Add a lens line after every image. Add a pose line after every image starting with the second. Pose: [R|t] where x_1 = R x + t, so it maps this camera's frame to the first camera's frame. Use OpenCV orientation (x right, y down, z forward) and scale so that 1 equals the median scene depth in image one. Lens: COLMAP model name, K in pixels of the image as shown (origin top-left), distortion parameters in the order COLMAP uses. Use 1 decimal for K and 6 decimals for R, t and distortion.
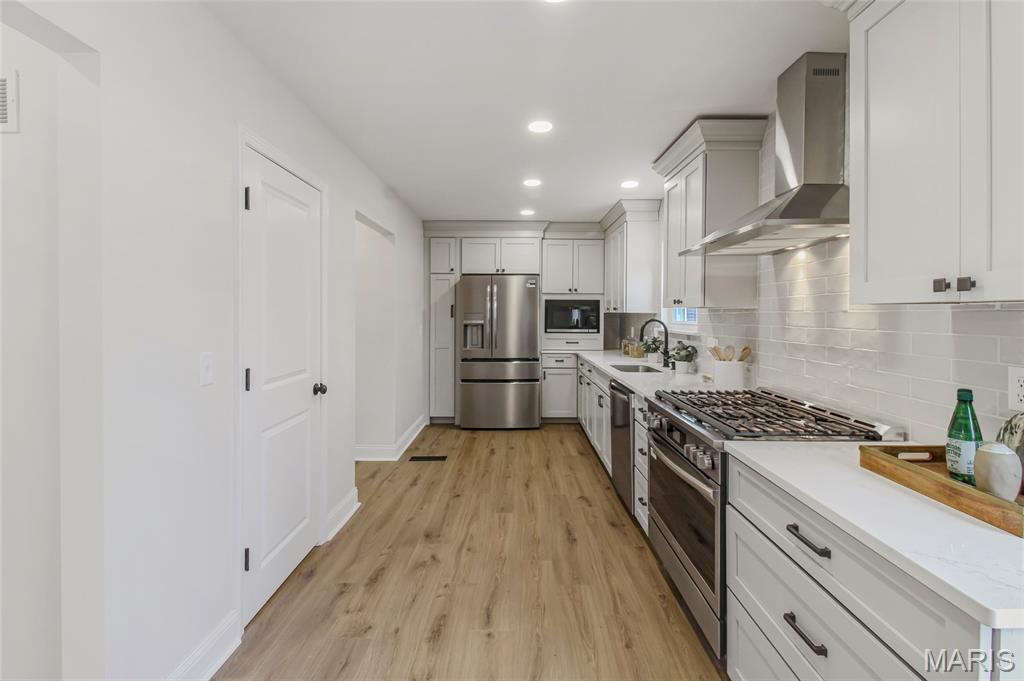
lens RADIAL K [[486.9, 0, 511.3], [0, 486.9, 315.7], [0, 0, 1]] dist [-0.000759, -0.000004]
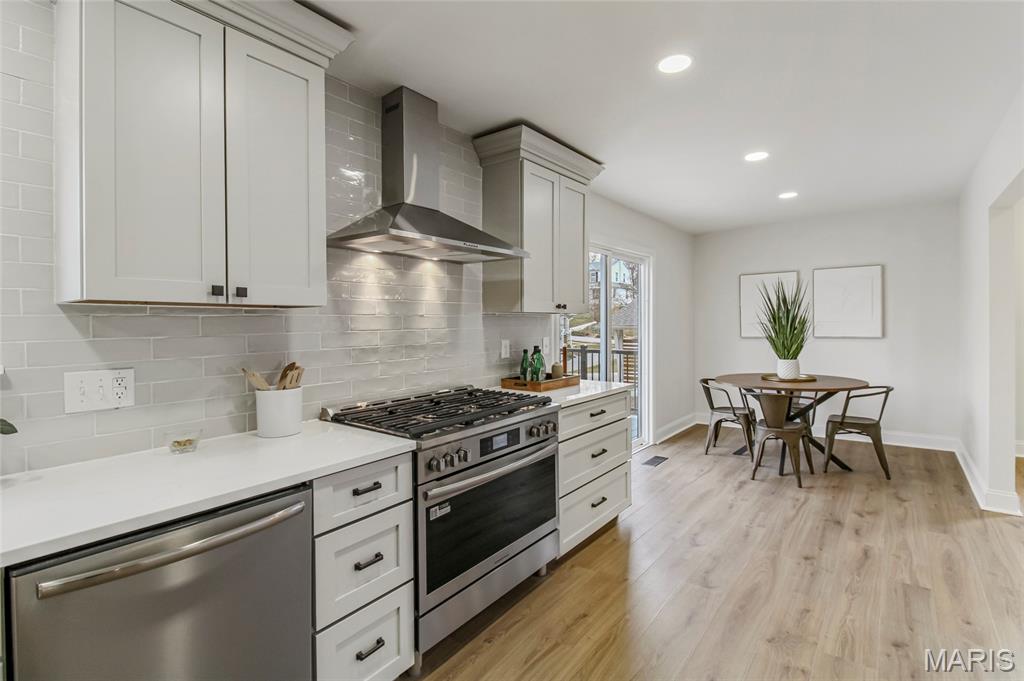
lens RADIAL K [[486.9, 0, 511.3], [0, 486.9, 315.7], [0, 0, 1]] dist [-0.000759, -0.000004]
pose [[-0.801195, -0.001770, 0.598400, -0.261145], [0.000162, 0.999995, 0.003176, -0.011456], [-0.598403, 0.002642, -0.801191, 1.782117]]
